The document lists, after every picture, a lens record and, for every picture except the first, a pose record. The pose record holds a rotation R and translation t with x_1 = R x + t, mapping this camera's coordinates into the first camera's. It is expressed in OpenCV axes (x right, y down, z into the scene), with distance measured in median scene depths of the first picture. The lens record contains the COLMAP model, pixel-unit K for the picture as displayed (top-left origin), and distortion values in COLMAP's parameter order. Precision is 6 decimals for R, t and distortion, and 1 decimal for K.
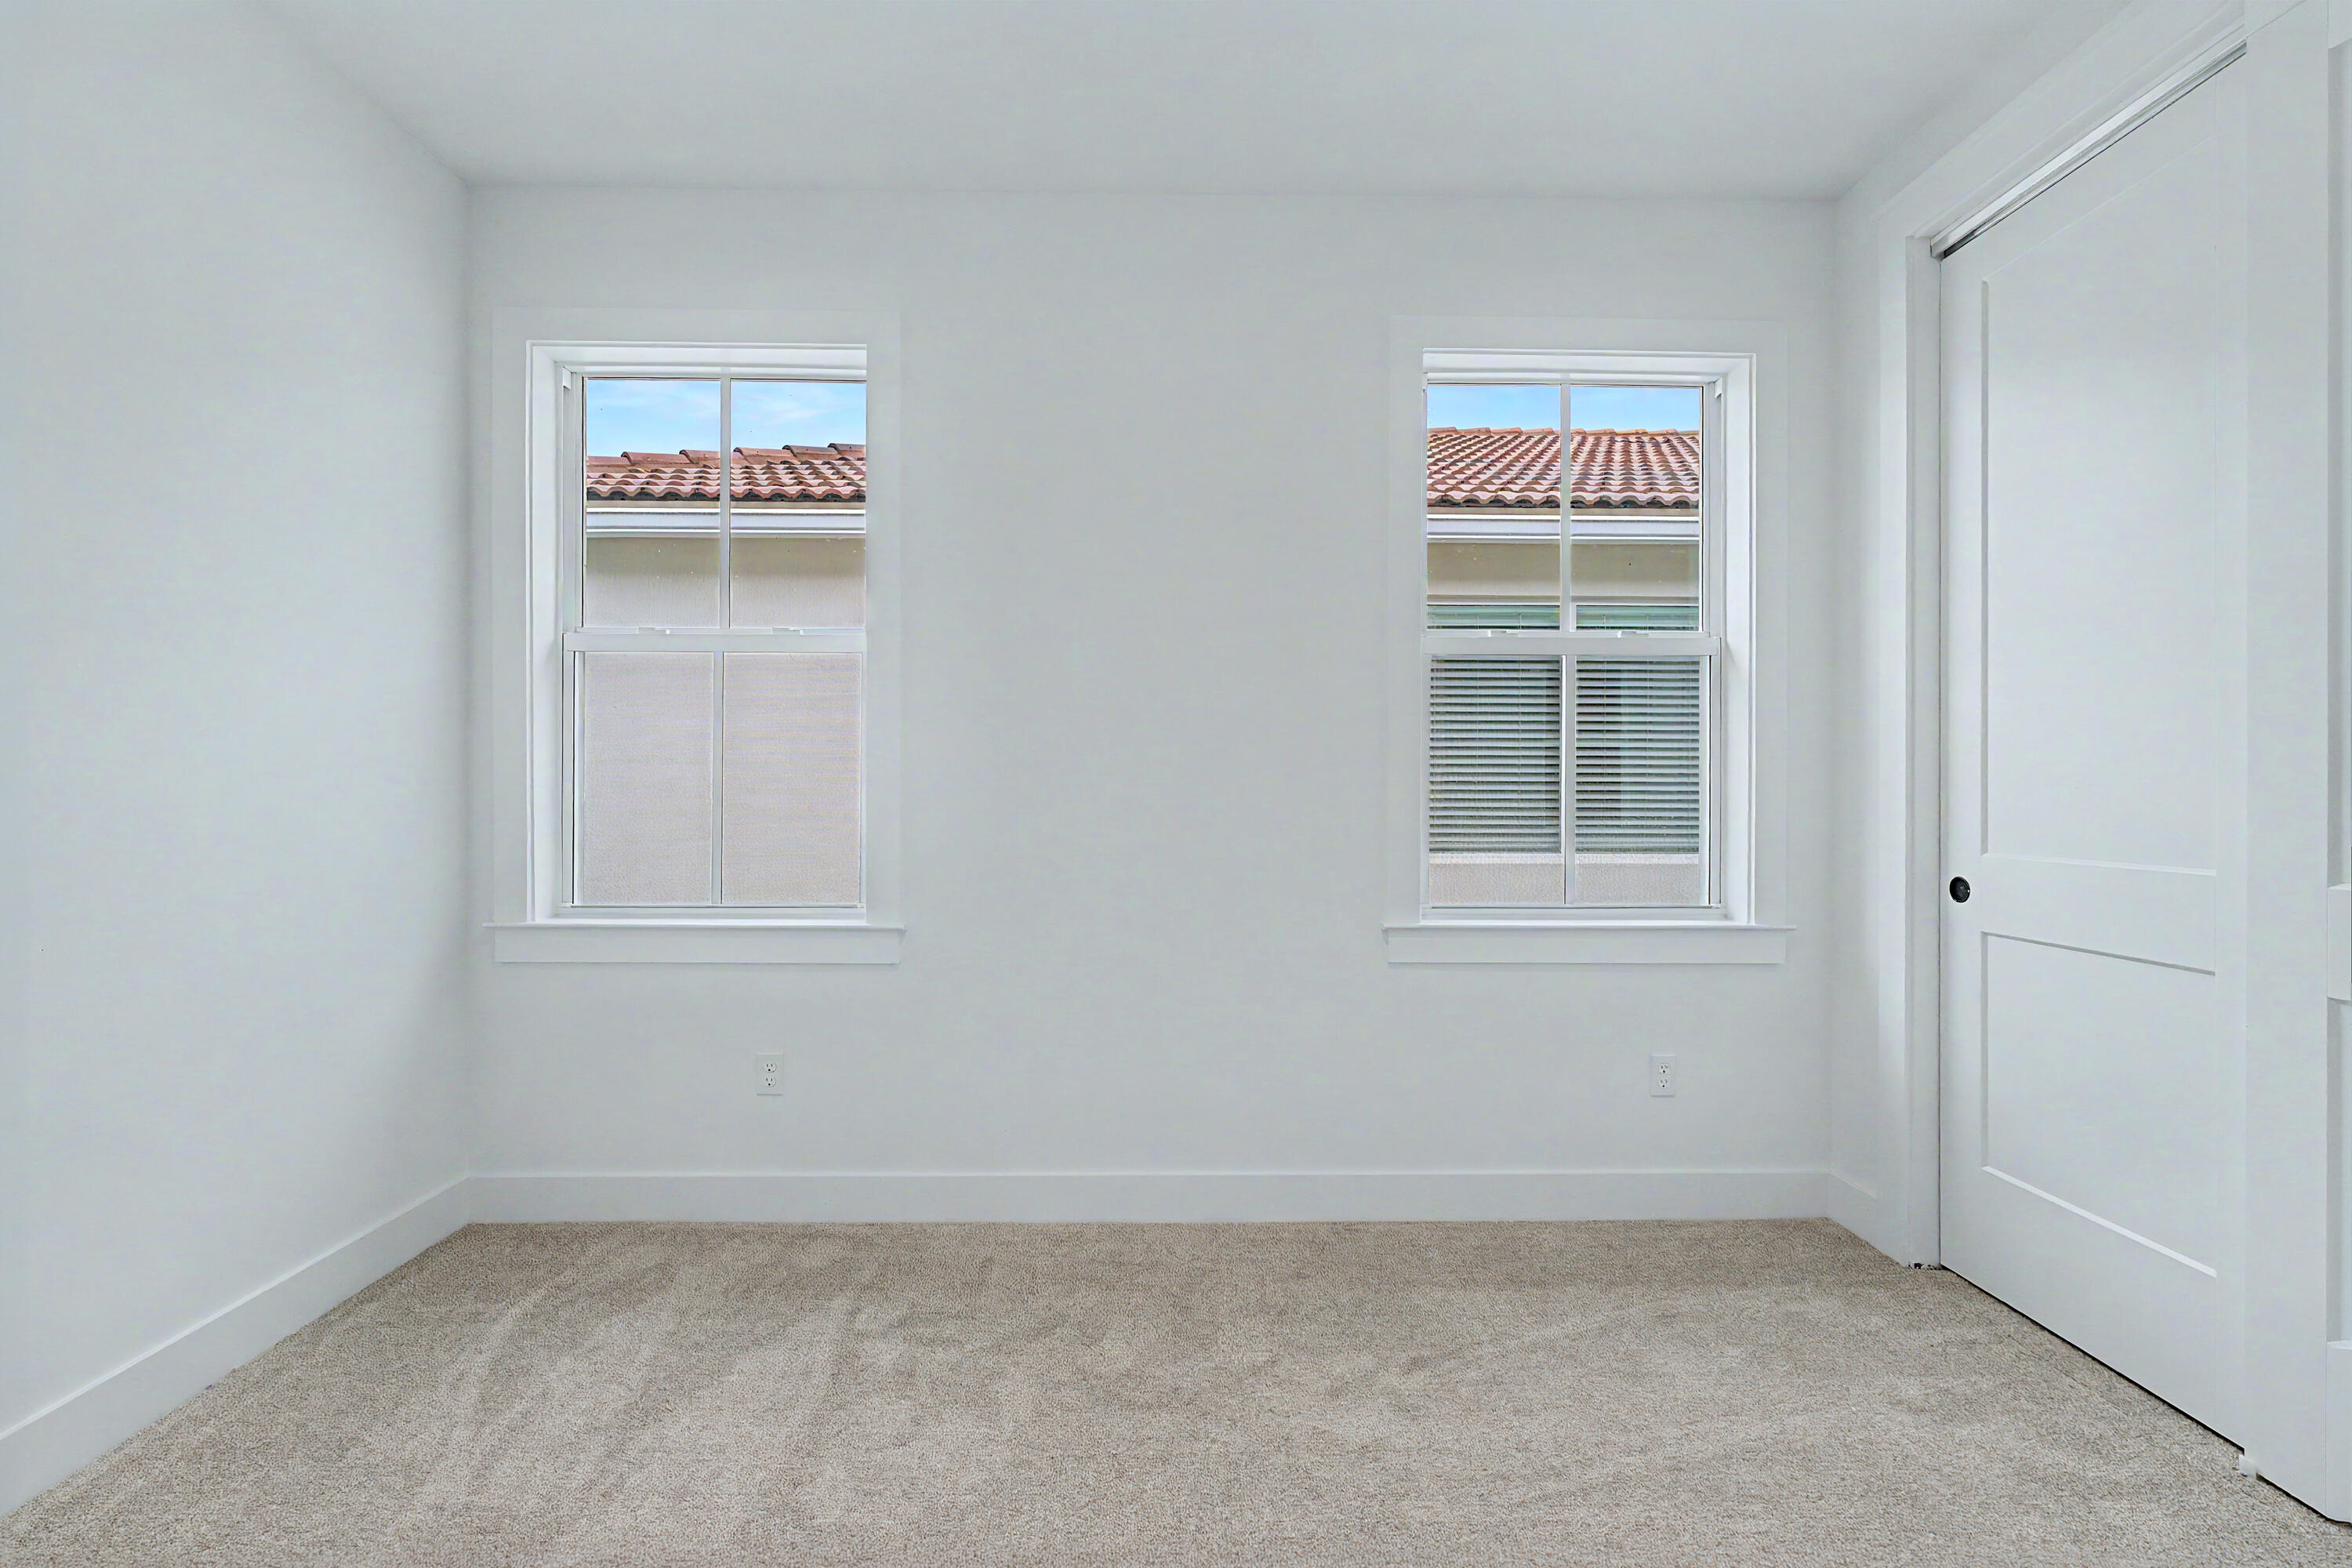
lens RADIAL K [[1015.7, 0, 1166.7], [0, 1015.7, 789.6], [0, 0, 1]] dist [0.003594, -0.000075]
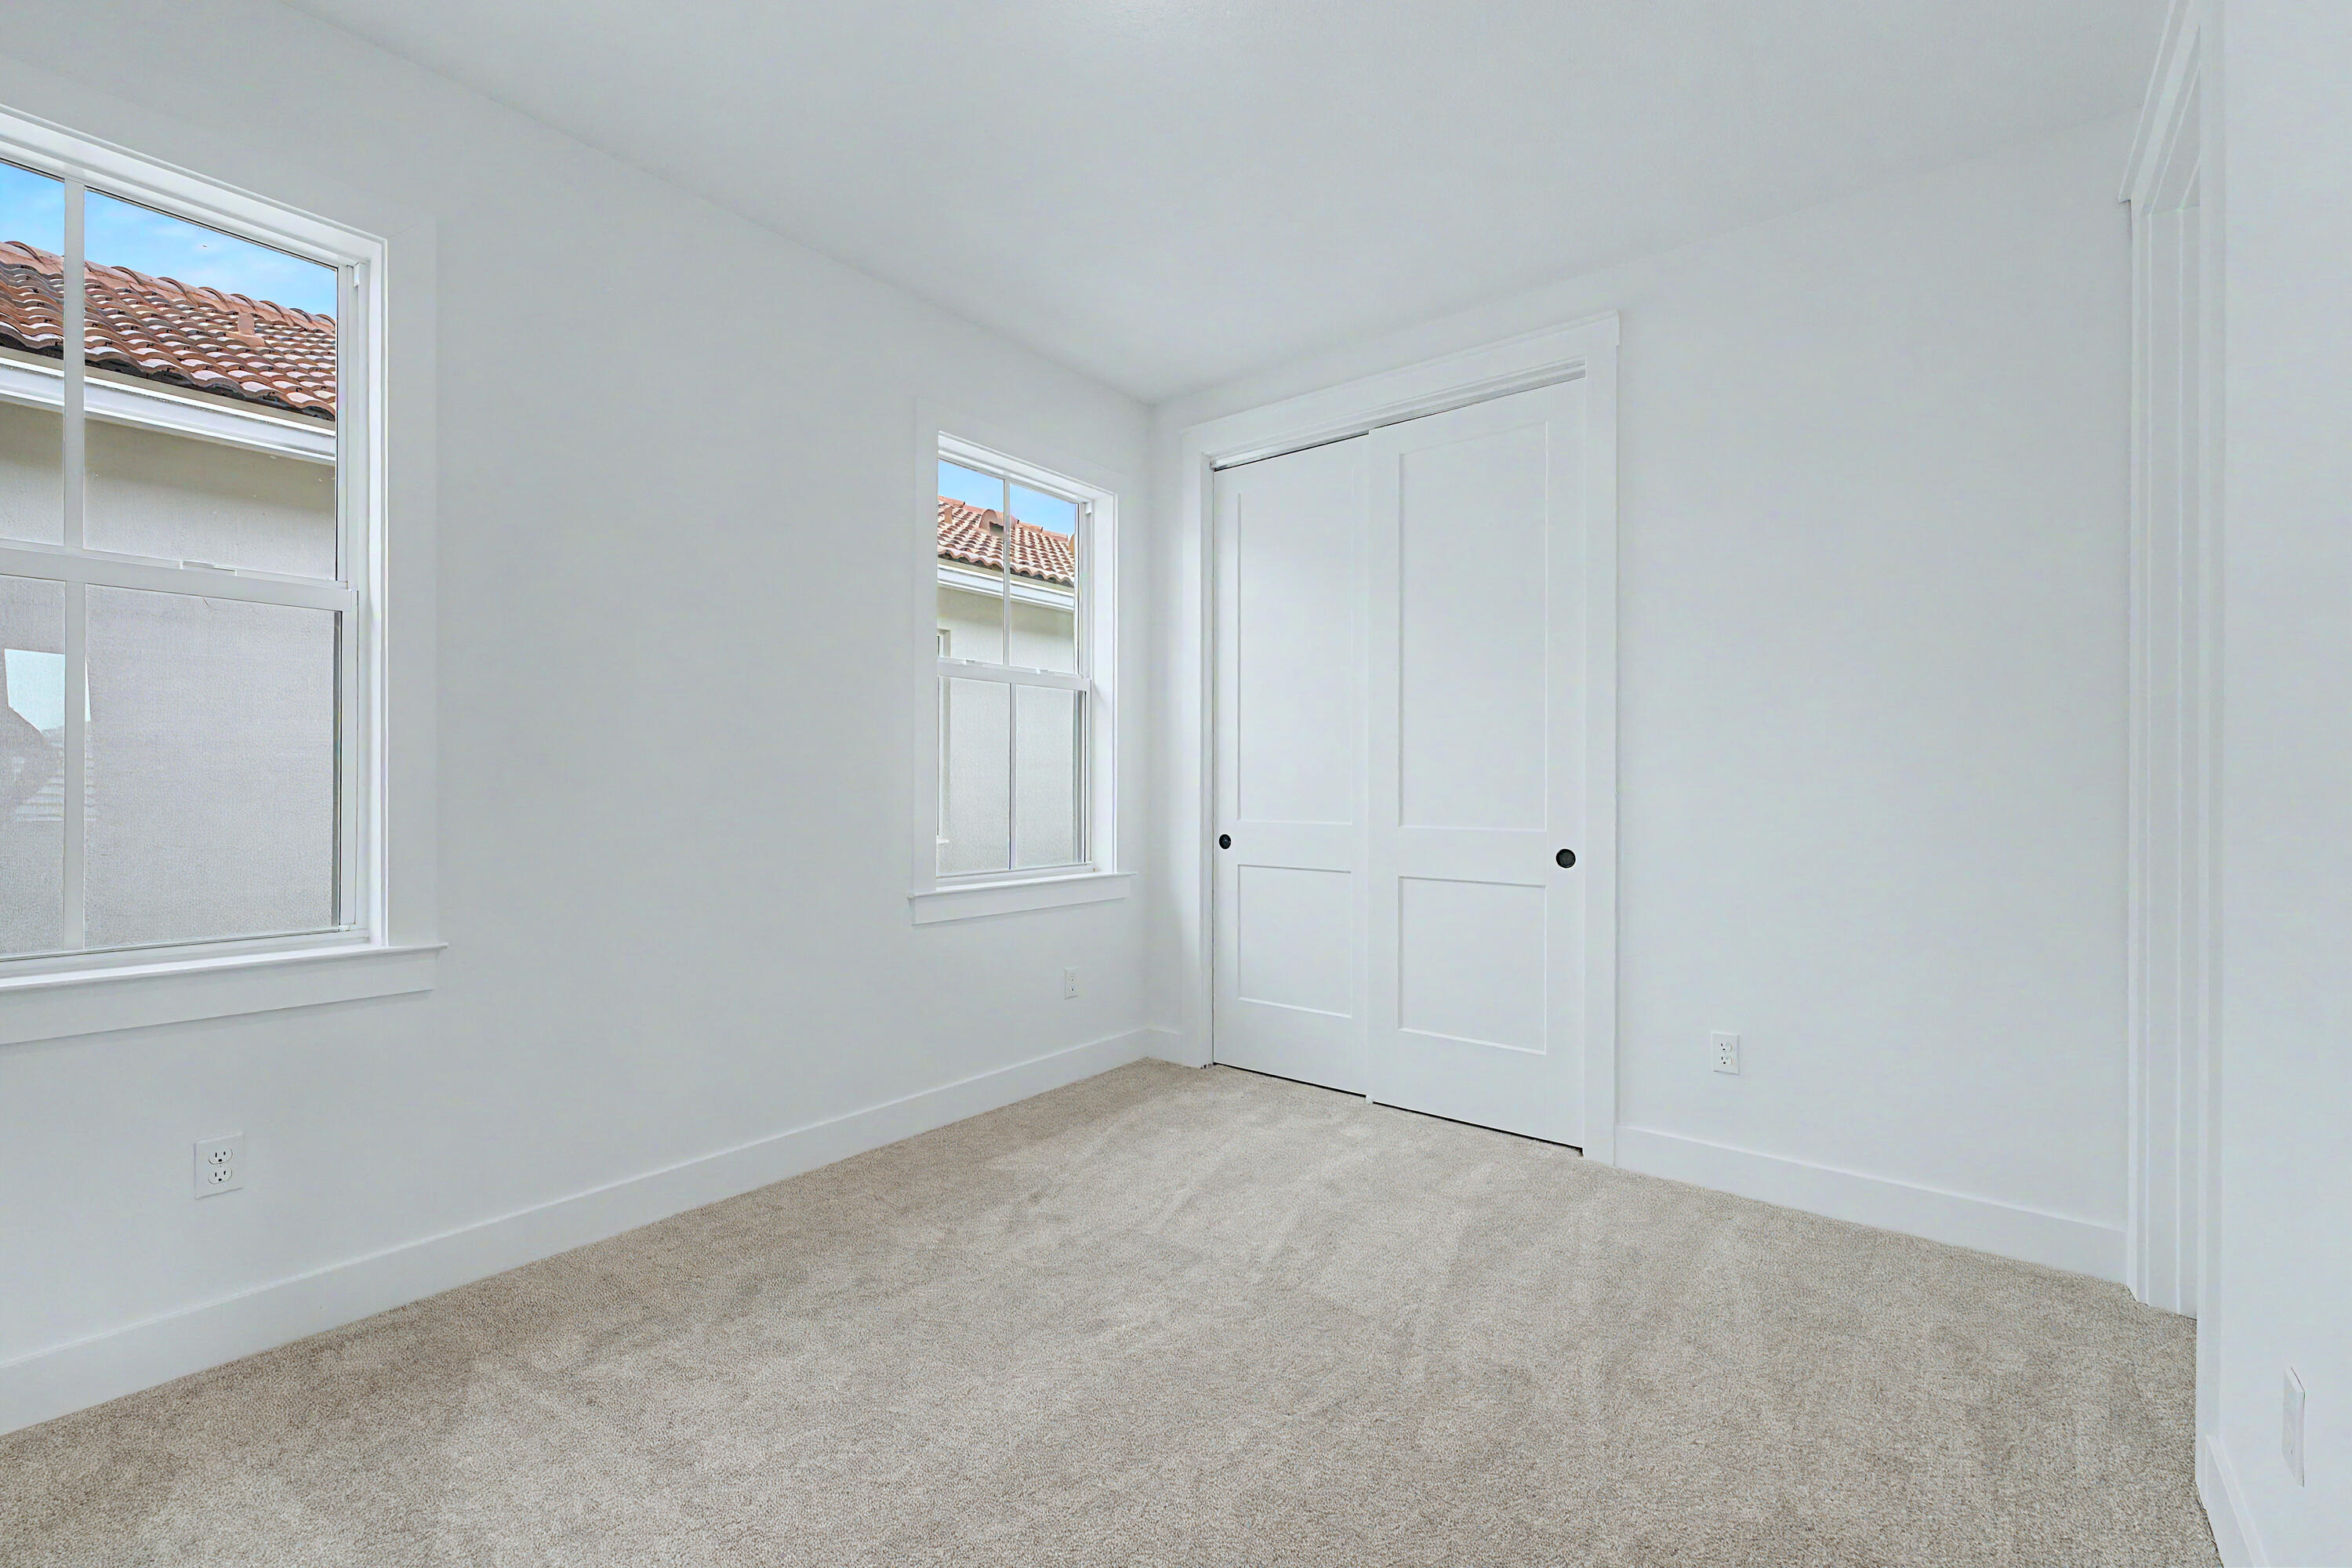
lens RADIAL K [[1015.7, 0, 1172.0], [0, 1015.7, 785.8], [0, 0, 1]] dist [0.003594, -0.000075]
pose [[0.628447, -0.001501, 0.777851, -0.566854], [-0.001404, 0.999994, 0.003064, -0.001470], [-0.777851, -0.003017, 0.628441, -0.011268]]
